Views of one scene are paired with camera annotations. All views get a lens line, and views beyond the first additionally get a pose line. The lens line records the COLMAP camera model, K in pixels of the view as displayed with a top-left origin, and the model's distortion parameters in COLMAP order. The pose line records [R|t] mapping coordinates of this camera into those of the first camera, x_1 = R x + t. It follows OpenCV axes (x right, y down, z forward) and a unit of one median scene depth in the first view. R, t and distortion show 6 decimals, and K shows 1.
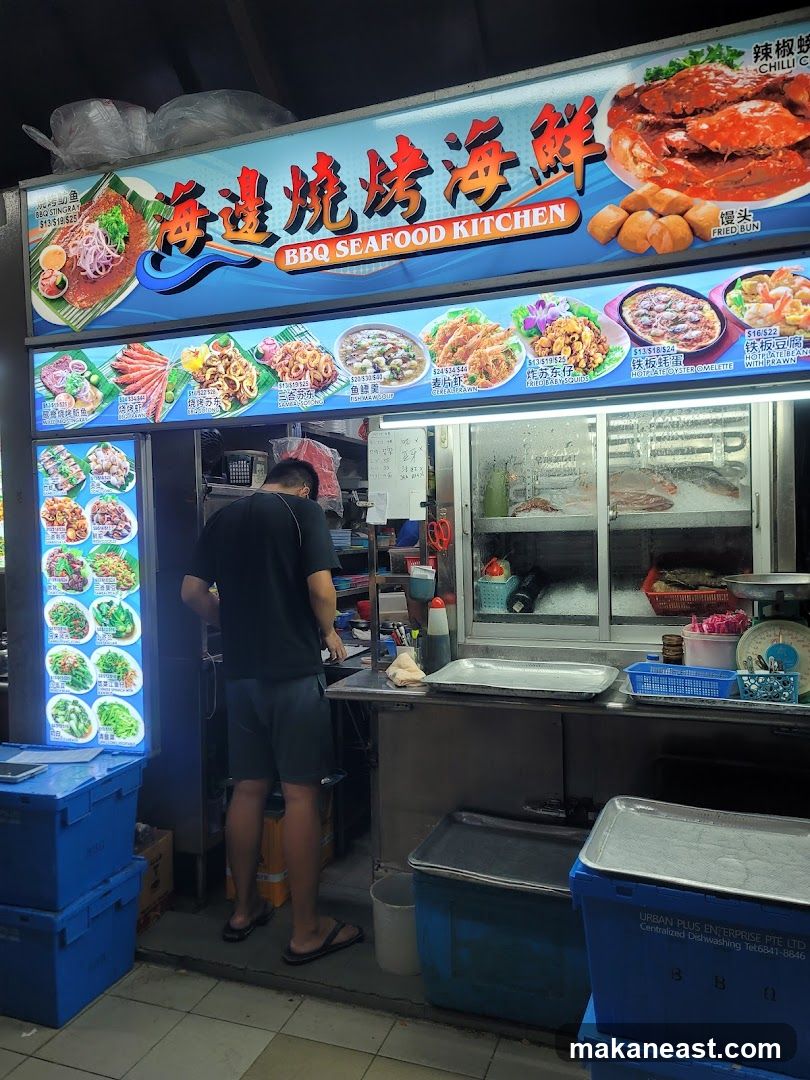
lens RADIAL K [[814.4, 0, 405.0], [0, 814.4, 540.0], [0, 0, 1]] dist [0.049994, -0.003804]
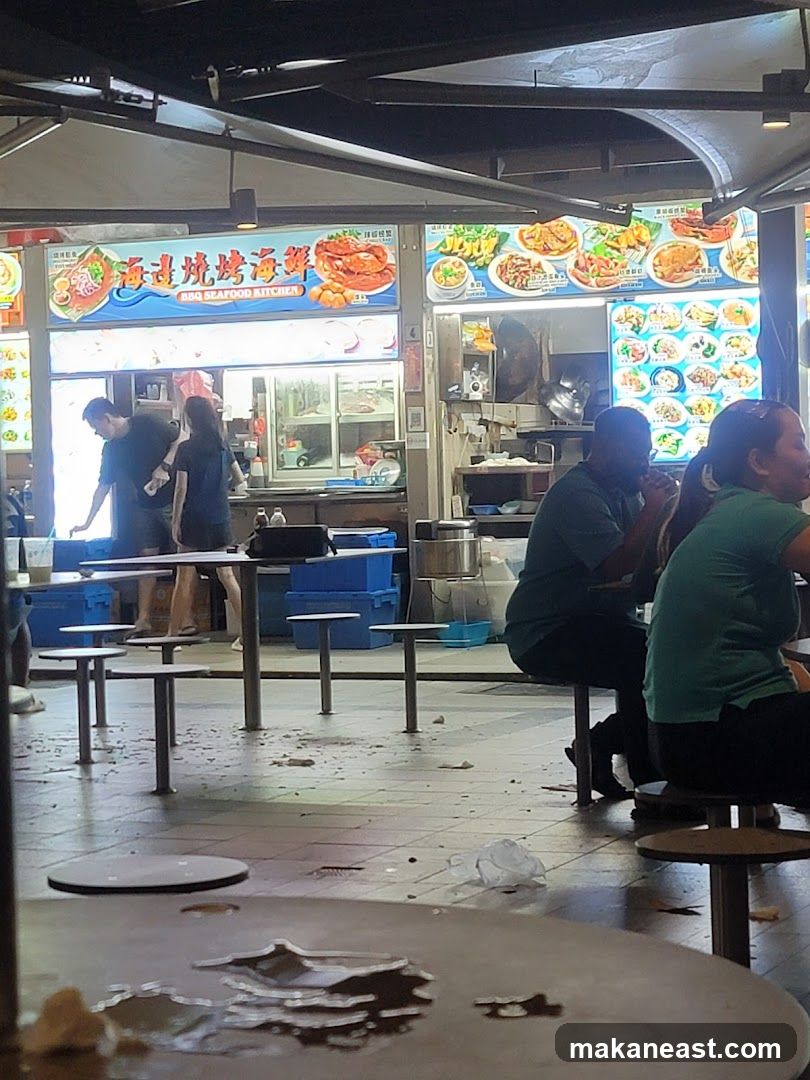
lens RADIAL K [[2771.2, 0, 405.0], [0, 2771.2, 540.0], [0, 0, 1]] dist [-0.008141, -0.472161]
pose [[0.998527, -0.001572, -0.054227, 0.792119], [0.001818, 0.999988, 0.004489, 0.250685], [0.054219, -0.004581, 0.998519, -5.928558]]
